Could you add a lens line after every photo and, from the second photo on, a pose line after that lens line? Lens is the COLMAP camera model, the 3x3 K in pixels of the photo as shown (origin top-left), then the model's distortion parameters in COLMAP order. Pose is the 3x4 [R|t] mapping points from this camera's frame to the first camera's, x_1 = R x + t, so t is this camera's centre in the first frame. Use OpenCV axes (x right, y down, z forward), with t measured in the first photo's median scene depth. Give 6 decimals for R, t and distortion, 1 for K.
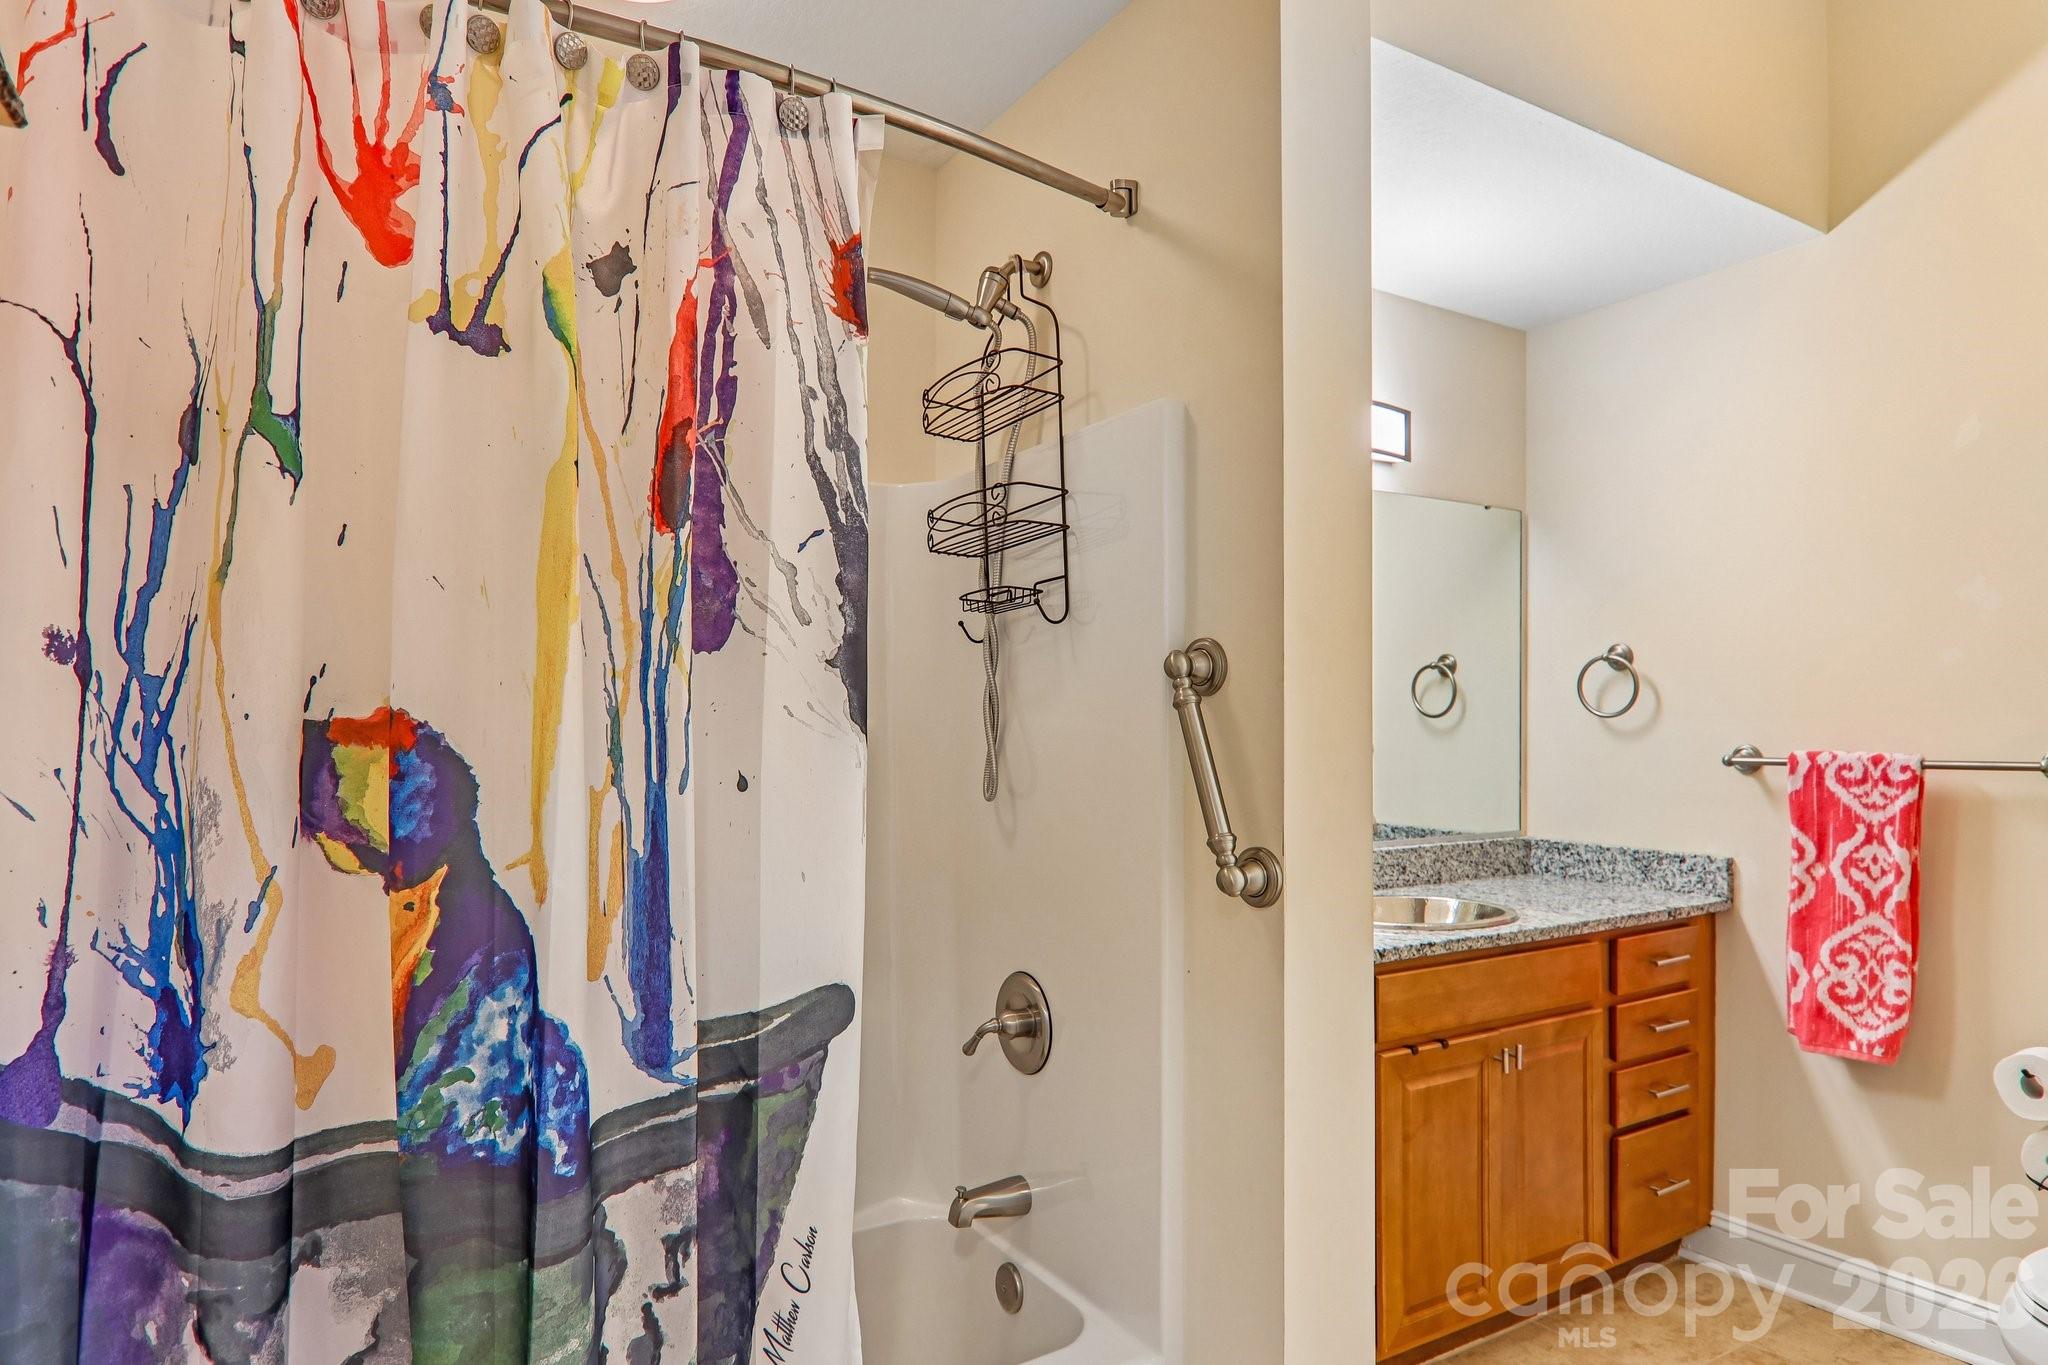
lens RADIAL K [[1165.6, 0, 1029.2], [0, 1165.6, 734.1], [0, 0, 1]] dist [-0.000772, -0.017700]
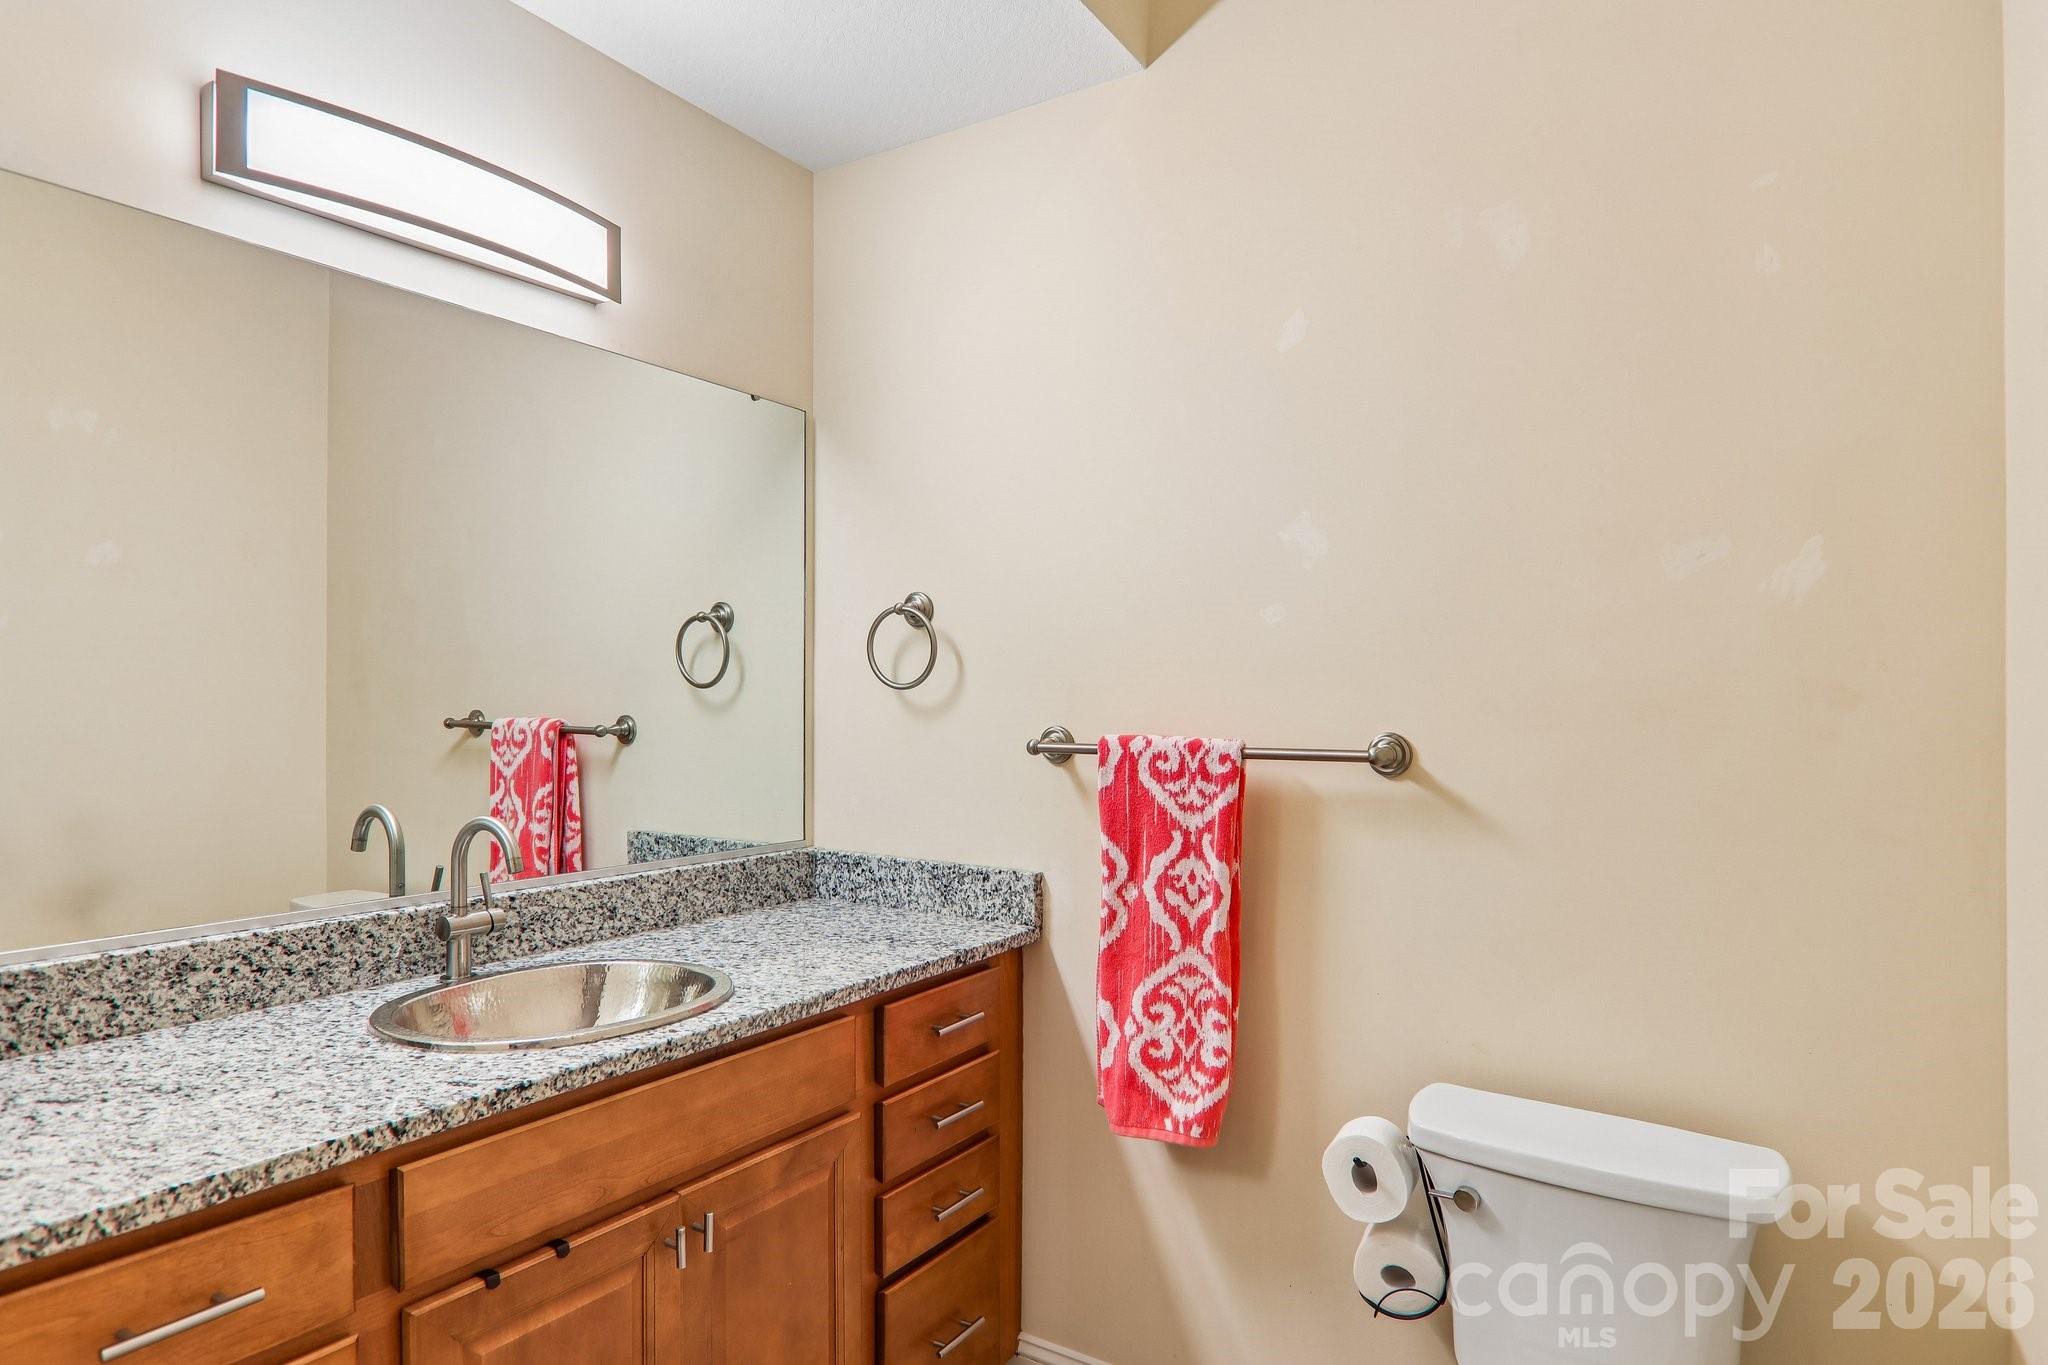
lens RADIAL K [[1187.0, 0, 1018.2], [0, 1187.0, 688.0], [0, 0, 1]] dist [-0.005790, -0.002013]
pose [[0.895284, 0.012419, 0.445322, 0.268685], [-0.004874, 0.999825, -0.018084, -0.002005], [-0.445468, 0.014020, 0.895188, 0.338140]]
